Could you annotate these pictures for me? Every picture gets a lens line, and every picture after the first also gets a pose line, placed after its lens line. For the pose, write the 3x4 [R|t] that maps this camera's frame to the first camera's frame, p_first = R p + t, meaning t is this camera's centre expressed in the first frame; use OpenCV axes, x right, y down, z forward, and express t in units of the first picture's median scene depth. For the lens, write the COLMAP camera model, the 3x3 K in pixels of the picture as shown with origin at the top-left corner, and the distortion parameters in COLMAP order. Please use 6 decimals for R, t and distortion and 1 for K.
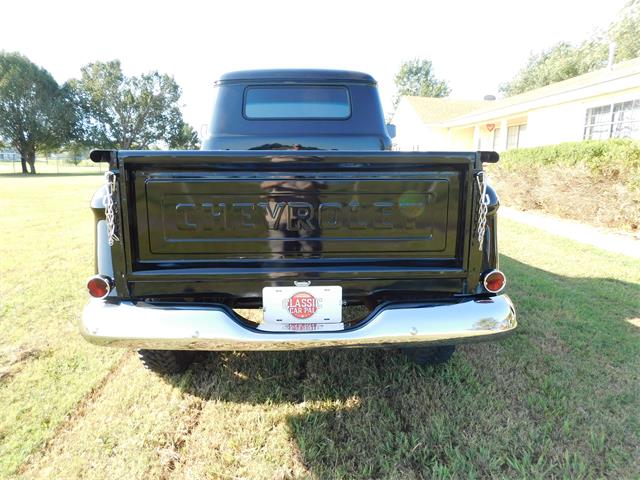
lens RADIAL K [[413.5, 0, 323.7], [0, 413.5, 237.4], [0, 0, 1]] dist [-0.026257, 0.011493]
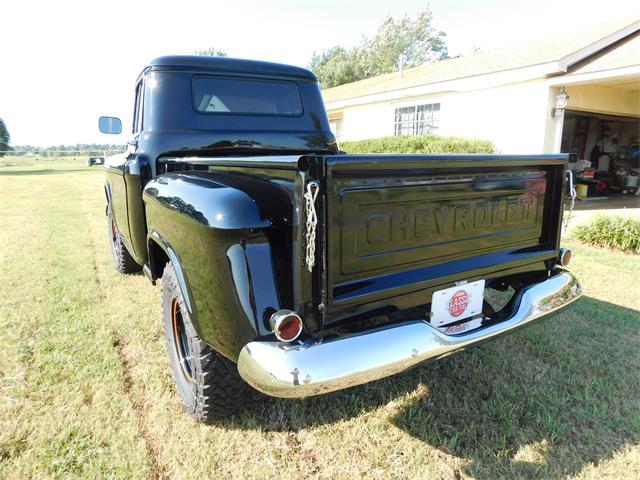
lens RADIAL K [[413.5, 0, 324.1], [0, 413.5, 240.4], [0, 0, 1]] dist [-0.026257, 0.011493]
pose [[0.884005, -0.107861, 0.454864, -0.351003], [0.097120, 0.994163, 0.046996, -0.032840], [-0.457277, 0.002631, 0.889320, 0.101281]]
